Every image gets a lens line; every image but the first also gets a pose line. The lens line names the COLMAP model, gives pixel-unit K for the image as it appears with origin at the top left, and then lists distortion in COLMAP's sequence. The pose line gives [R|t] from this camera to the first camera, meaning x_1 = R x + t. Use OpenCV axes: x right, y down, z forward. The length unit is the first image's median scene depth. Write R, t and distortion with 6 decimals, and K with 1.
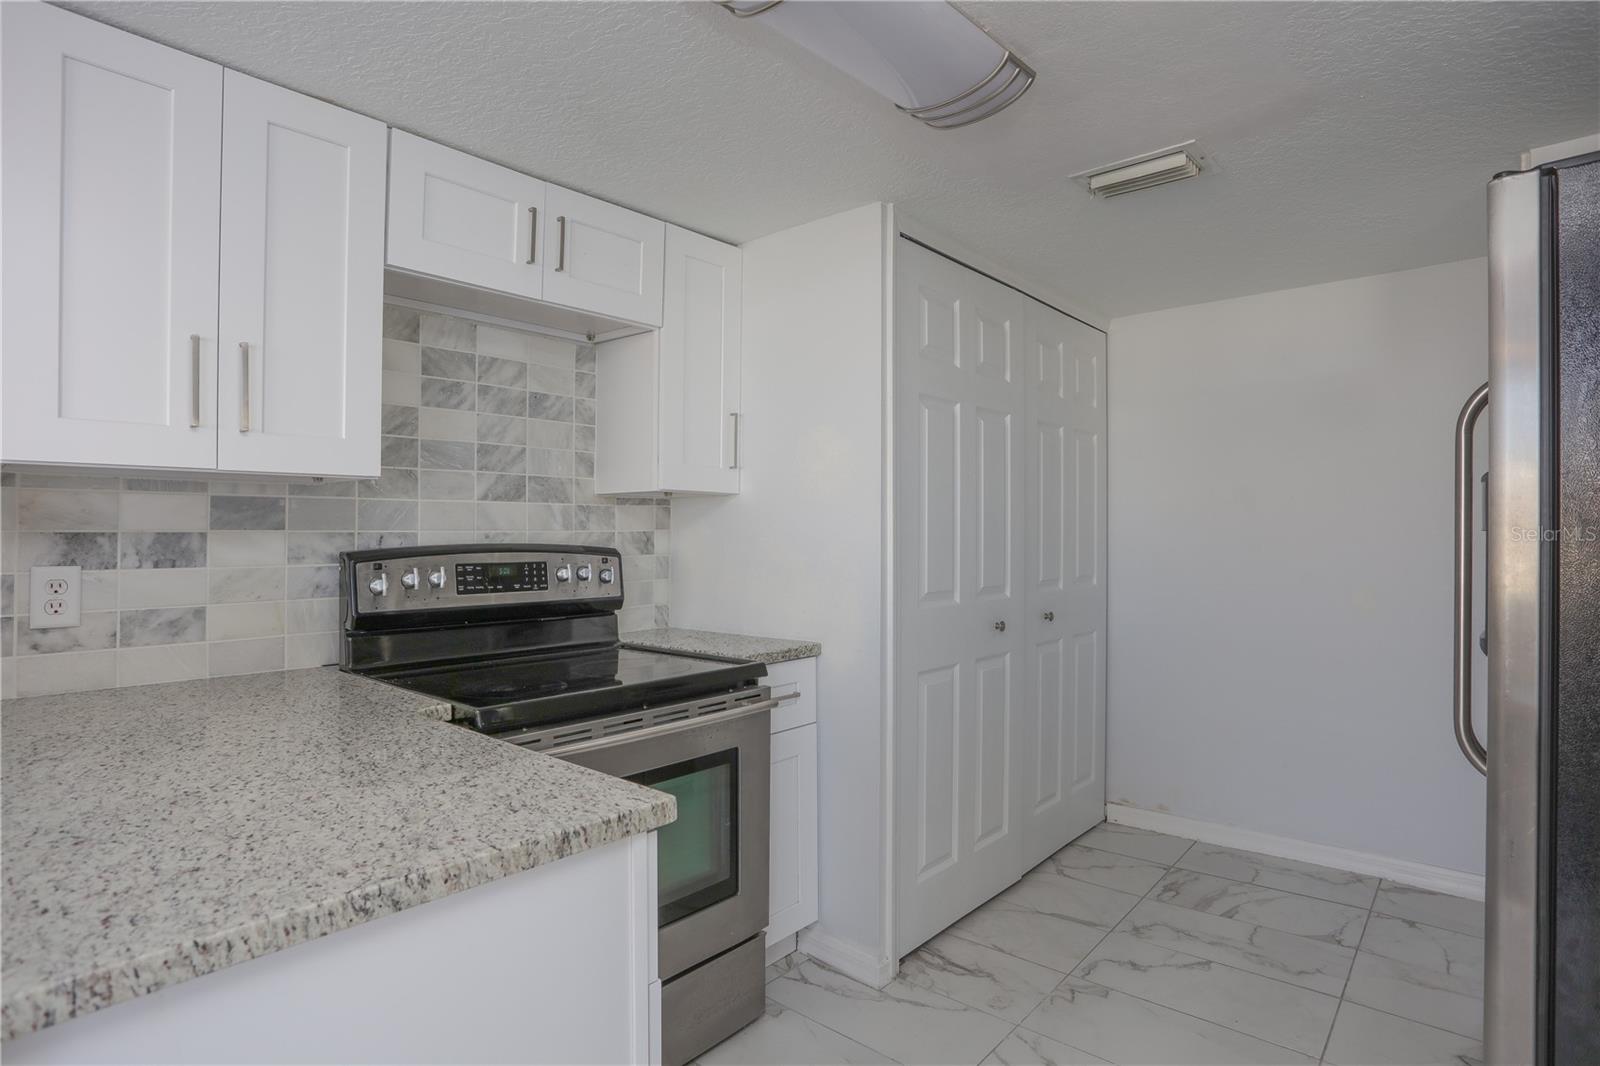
lens RADIAL K [[835.3, 0, 801.2], [0, 835.3, 501.7], [0, 0, 1]] dist [-0.068226, 0.032236]
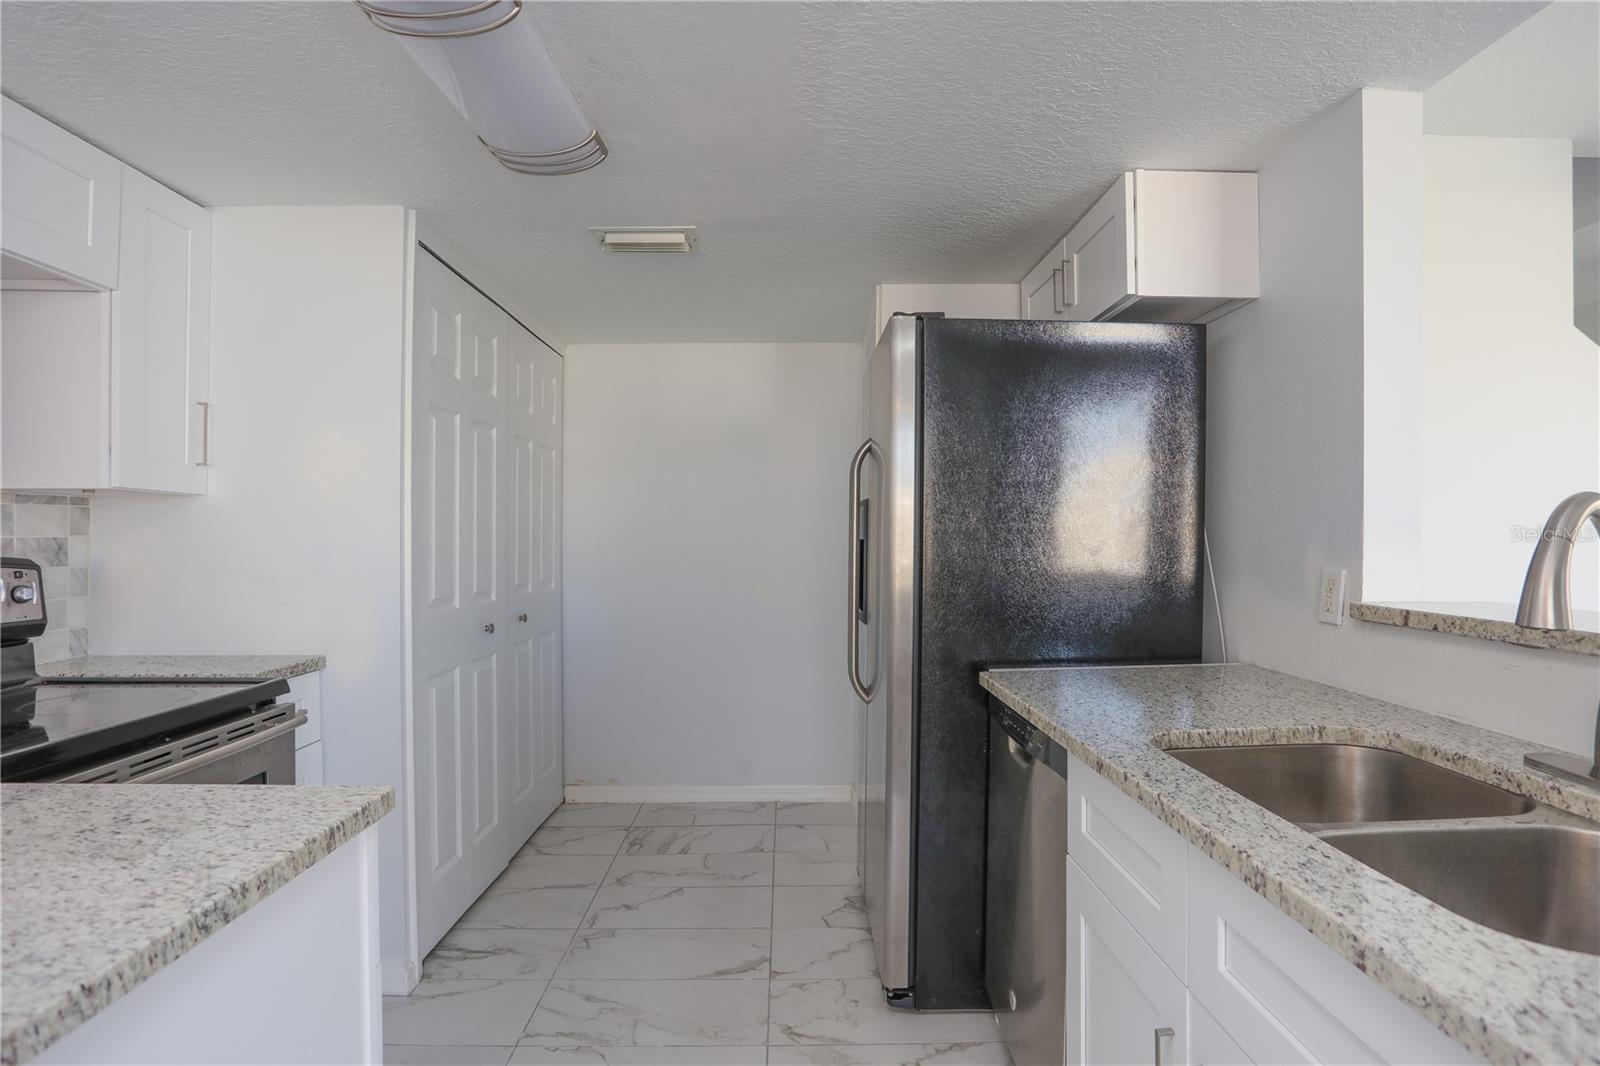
lens RADIAL K [[835.3, 0, 801.2], [0, 835.3, 501.7], [0, 0, 1]] dist [-0.068226, 0.032236]
pose [[0.752665, 0.029902, 0.657724, -0.207556], [-0.024146, 0.999550, -0.017811, -0.002326], [-0.657961, -0.002476, 0.753048, -0.063026]]
